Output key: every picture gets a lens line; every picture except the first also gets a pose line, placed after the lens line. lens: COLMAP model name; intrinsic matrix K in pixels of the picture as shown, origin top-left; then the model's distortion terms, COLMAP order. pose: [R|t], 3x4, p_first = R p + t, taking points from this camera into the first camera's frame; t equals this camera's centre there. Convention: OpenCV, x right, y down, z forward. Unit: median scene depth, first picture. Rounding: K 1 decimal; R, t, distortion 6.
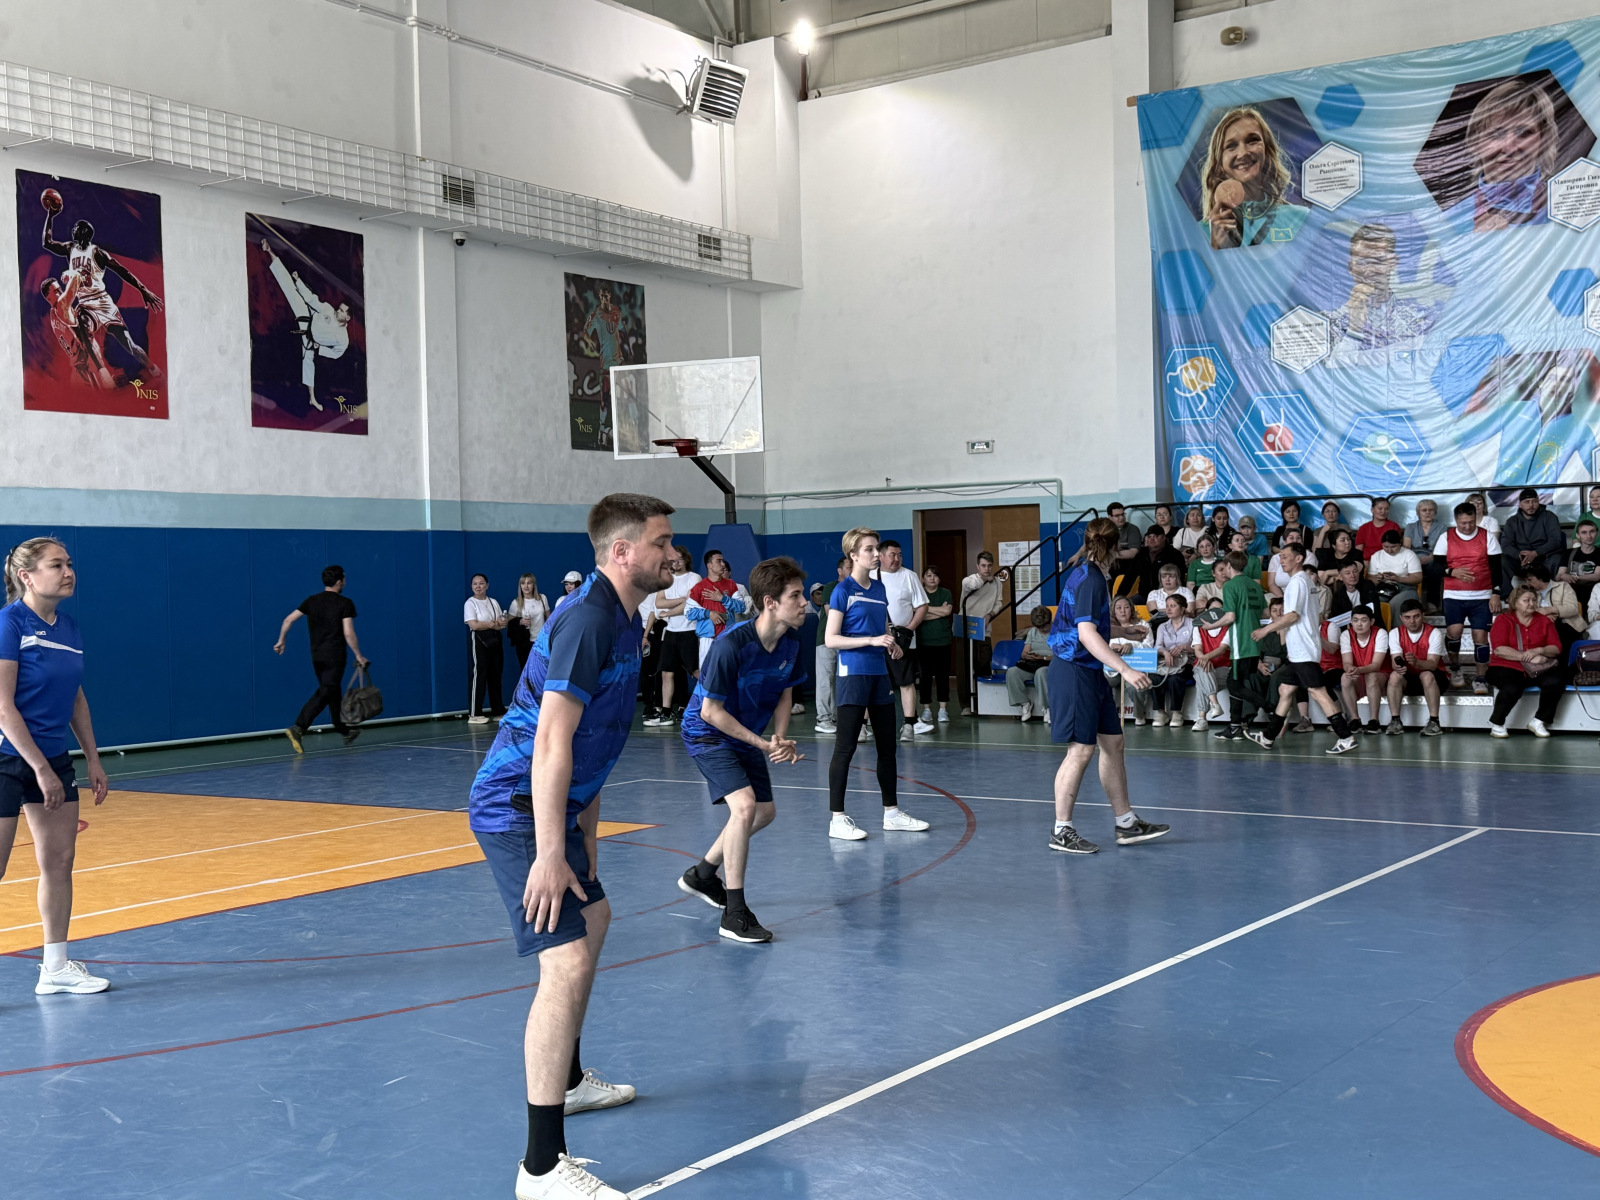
lens RADIAL K [[1866.2, 0, 800.0], [0, 1866.2, 600.0], [0, 0, 1]] dist [0.229268, -0.534883]
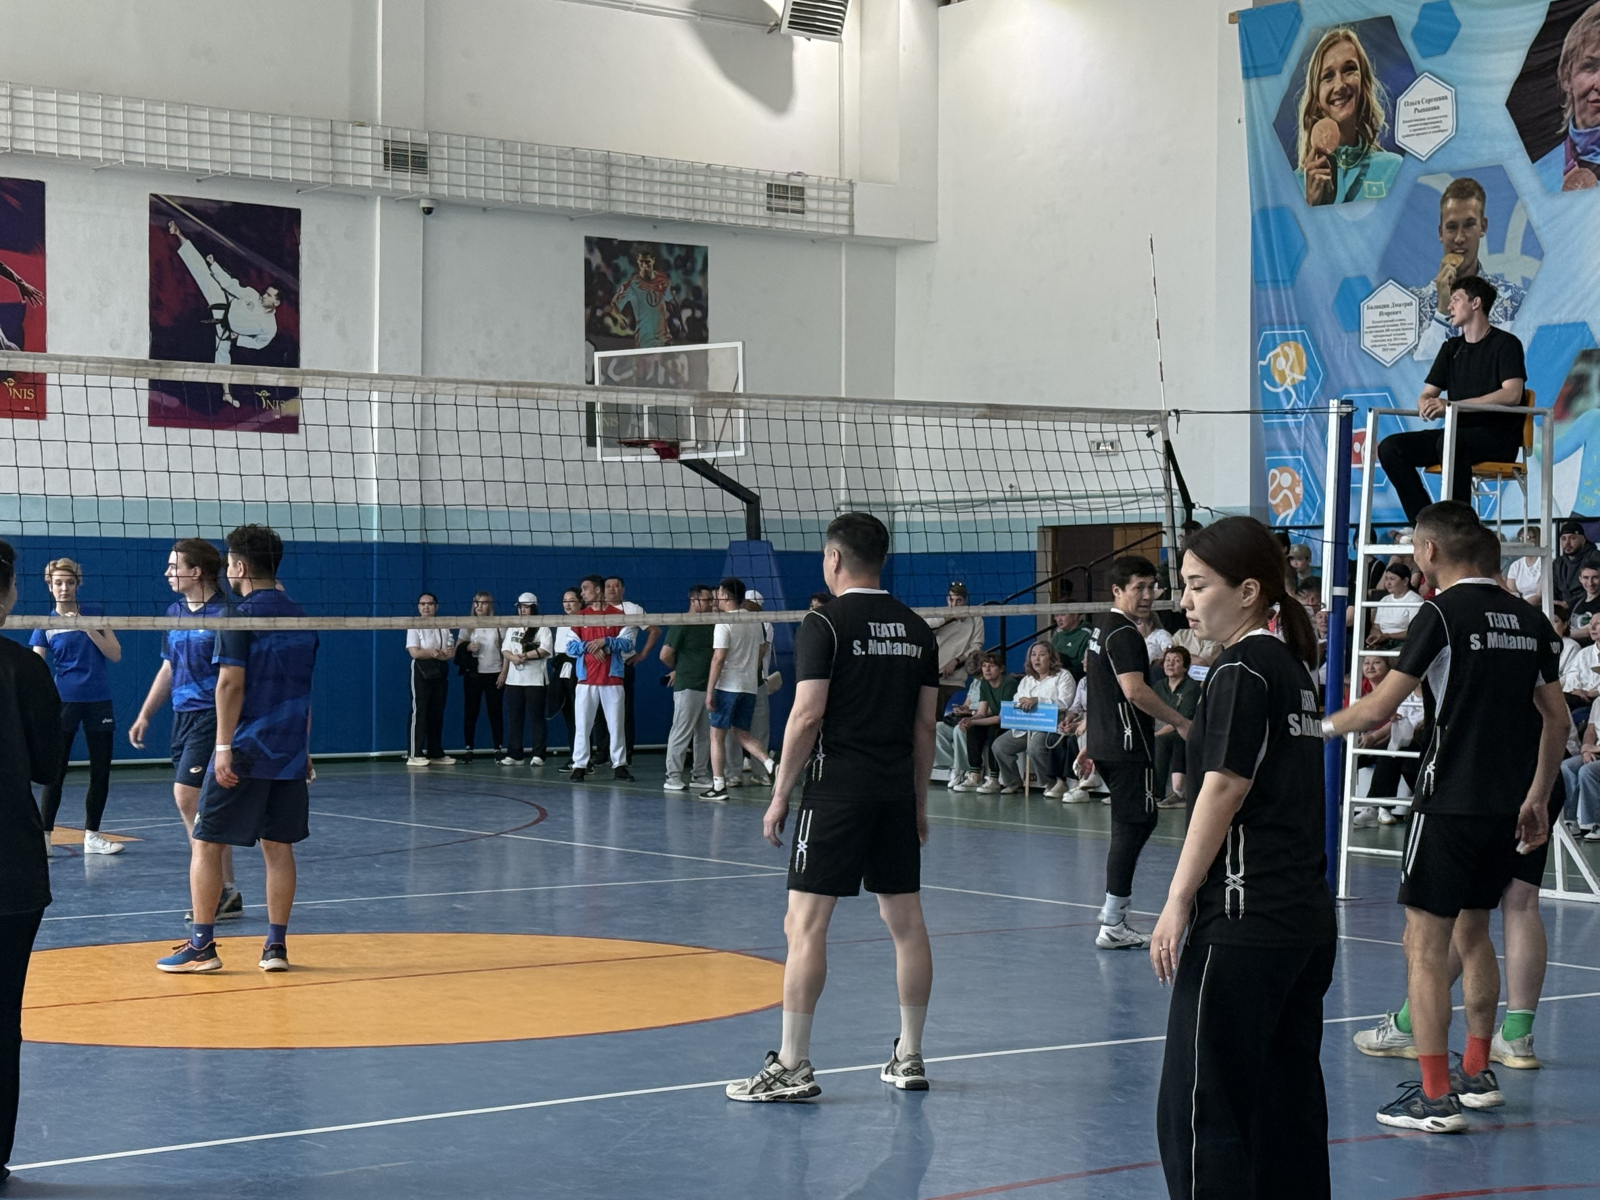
lens RADIAL K [[3056.8, 0, 824.1], [0, 3056.8, 604.2], [0, 0, 1]] dist [0.213528, -0.408069]
pose [[0.947700, 0.028226, -0.317912, 0.470855], [-0.031819, 0.999475, -0.006115, -0.006225], [0.317572, 0.015910, 0.948101, -0.293459]]
